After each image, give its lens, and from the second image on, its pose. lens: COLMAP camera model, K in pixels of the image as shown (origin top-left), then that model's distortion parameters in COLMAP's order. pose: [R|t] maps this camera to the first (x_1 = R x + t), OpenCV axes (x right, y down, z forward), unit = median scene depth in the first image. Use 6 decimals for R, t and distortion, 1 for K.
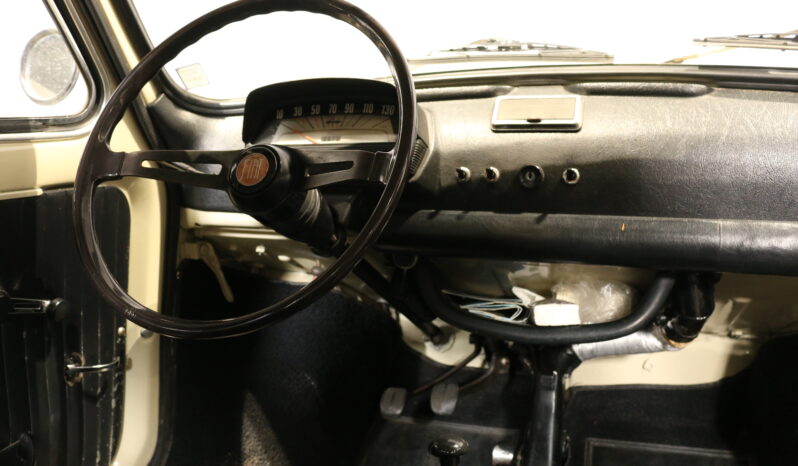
lens RADIAL K [[665.1, 0, 399.0], [0, 665.1, 233.0], [0, 0, 1]] dist [-0.140126, 0.060419]
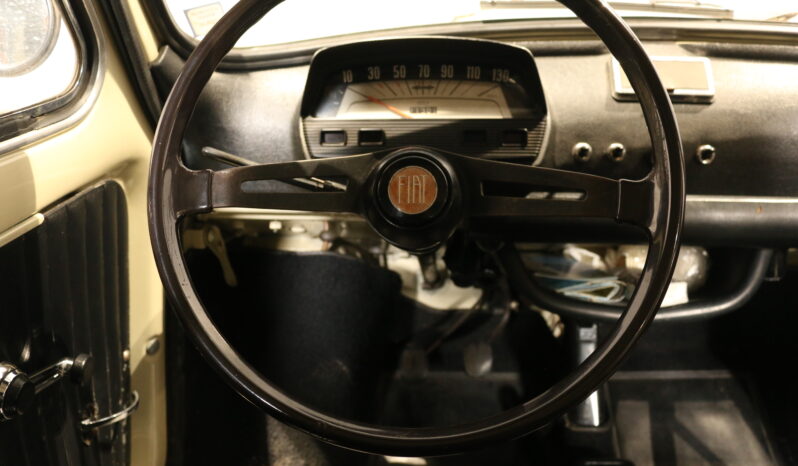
lens RADIAL K [[665.1, 0, 399.0], [0, 665.1, 233.0], [0, 0, 1]] dist [-0.140126, 0.060419]
pose [[0.961164, -0.091577, 0.260343, -0.344076], [0.036150, 0.976990, 0.210201, -0.163666], [-0.273602, -0.192626, 0.942357, 0.232449]]
